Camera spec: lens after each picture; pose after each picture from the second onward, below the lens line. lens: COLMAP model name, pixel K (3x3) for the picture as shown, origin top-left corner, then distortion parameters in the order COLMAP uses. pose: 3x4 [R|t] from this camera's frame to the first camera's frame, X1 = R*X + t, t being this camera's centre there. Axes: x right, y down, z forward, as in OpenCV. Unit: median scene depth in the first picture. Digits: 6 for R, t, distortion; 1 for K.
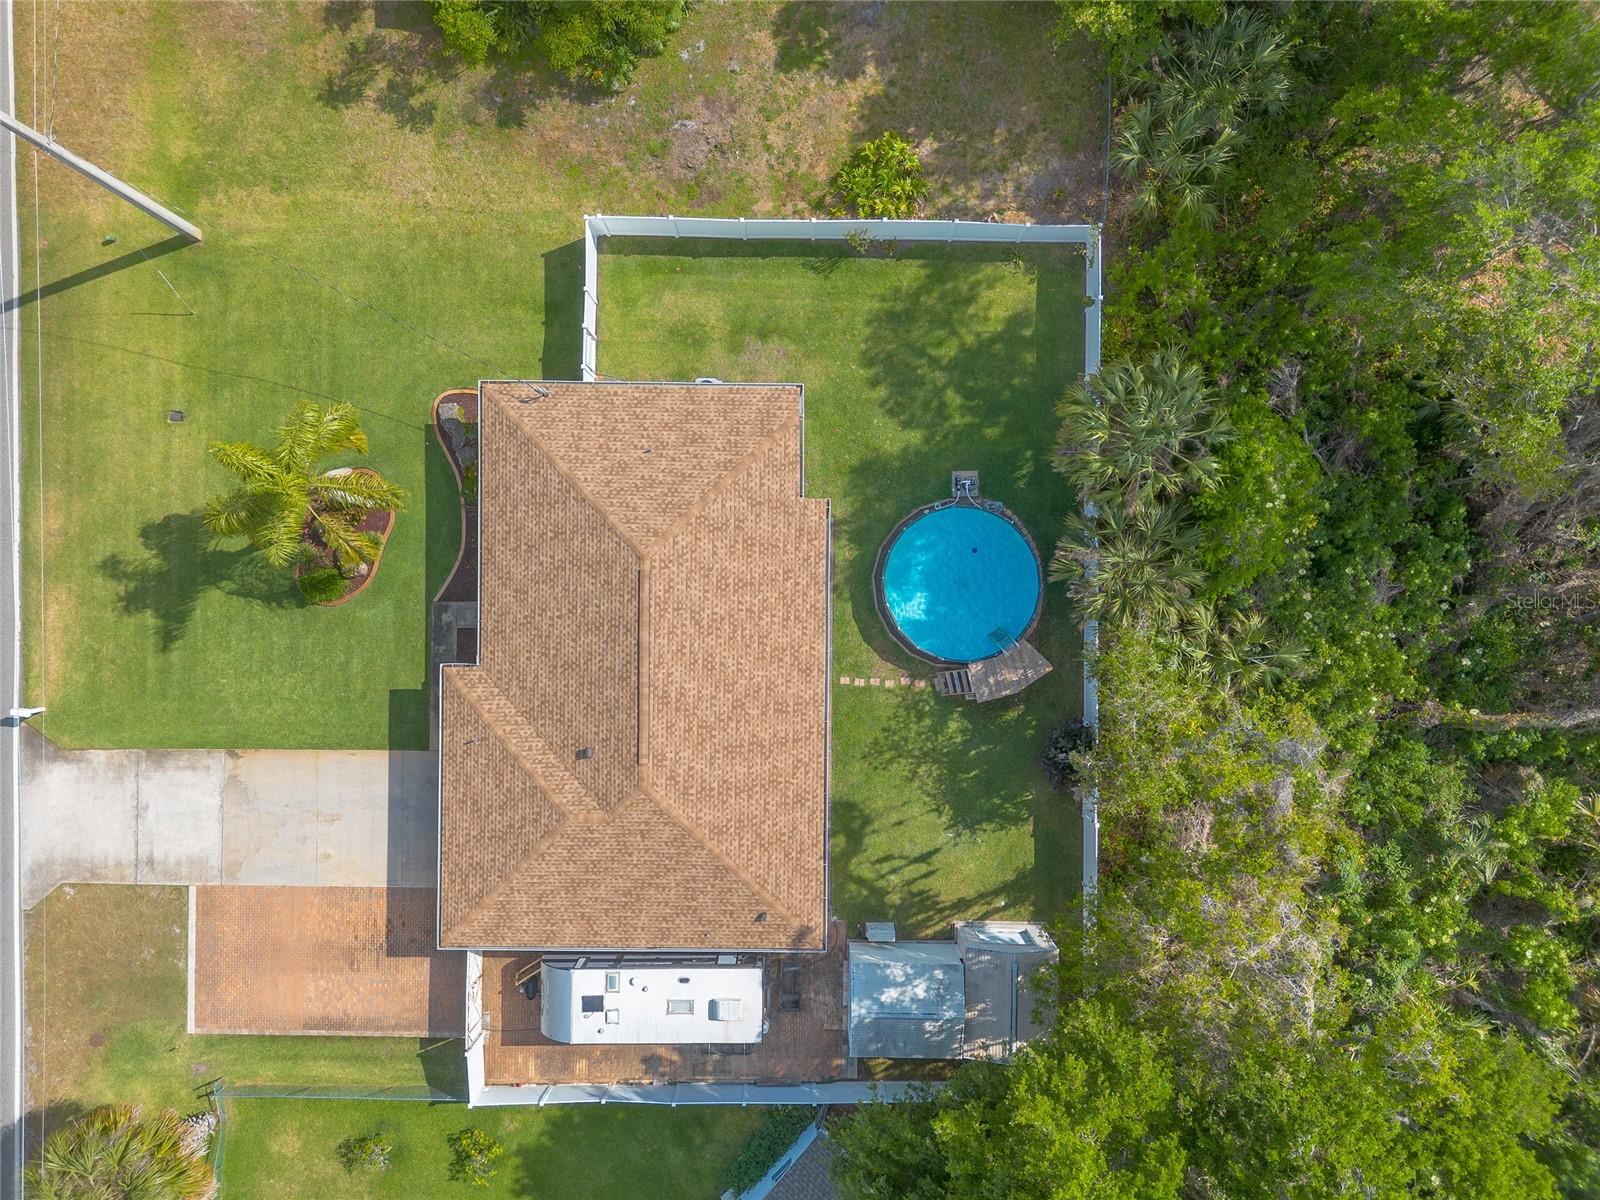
lens RADIAL K [[1141.6, 0, 801.8], [0, 1141.6, 638.4], [0, 0, 1]] dist [0.010123, 0.005116]
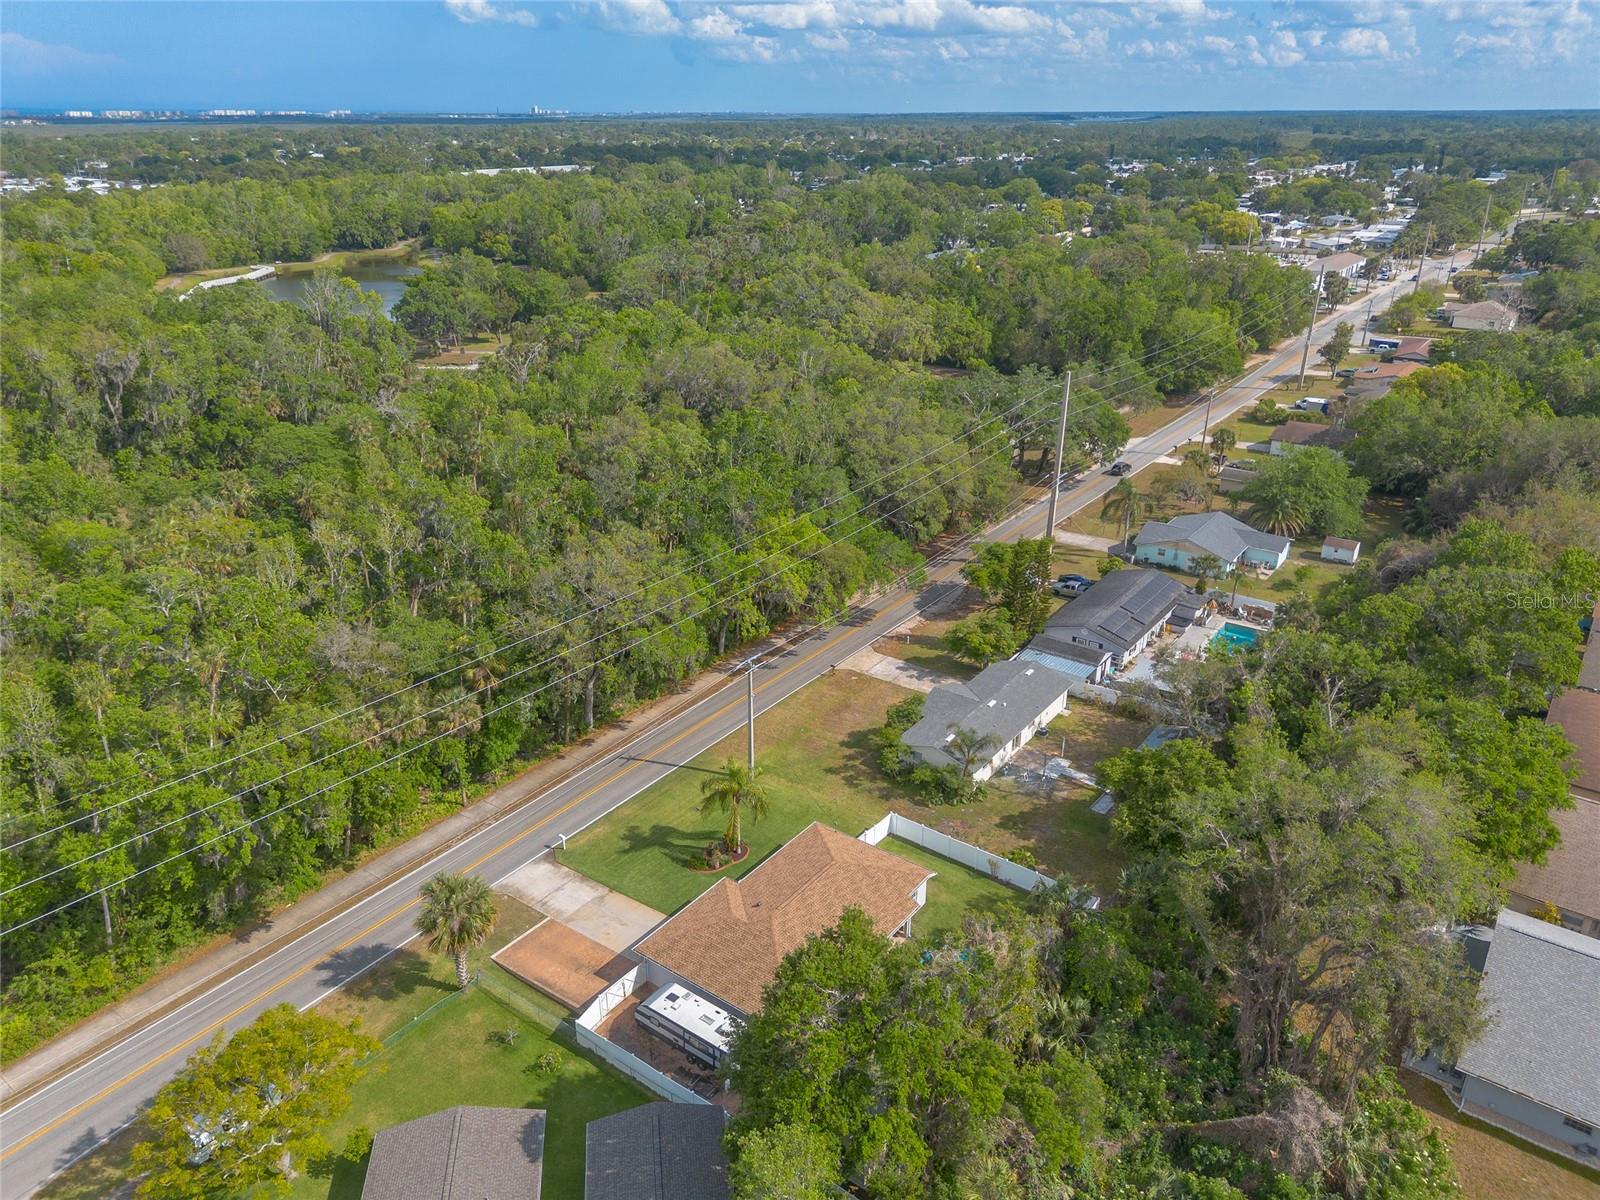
lens RADIAL K [[1131.9, 0, 797.4], [0, 1131.9, 602.3], [0, 0, 1]] dist [0.081736, -0.083986]
pose [[0.811540, 0.233090, -0.535791, 0.773510], [-0.584182, 0.305426, -0.751962, 1.311581], [-0.011630, 0.923246, 0.384032, -0.287285]]
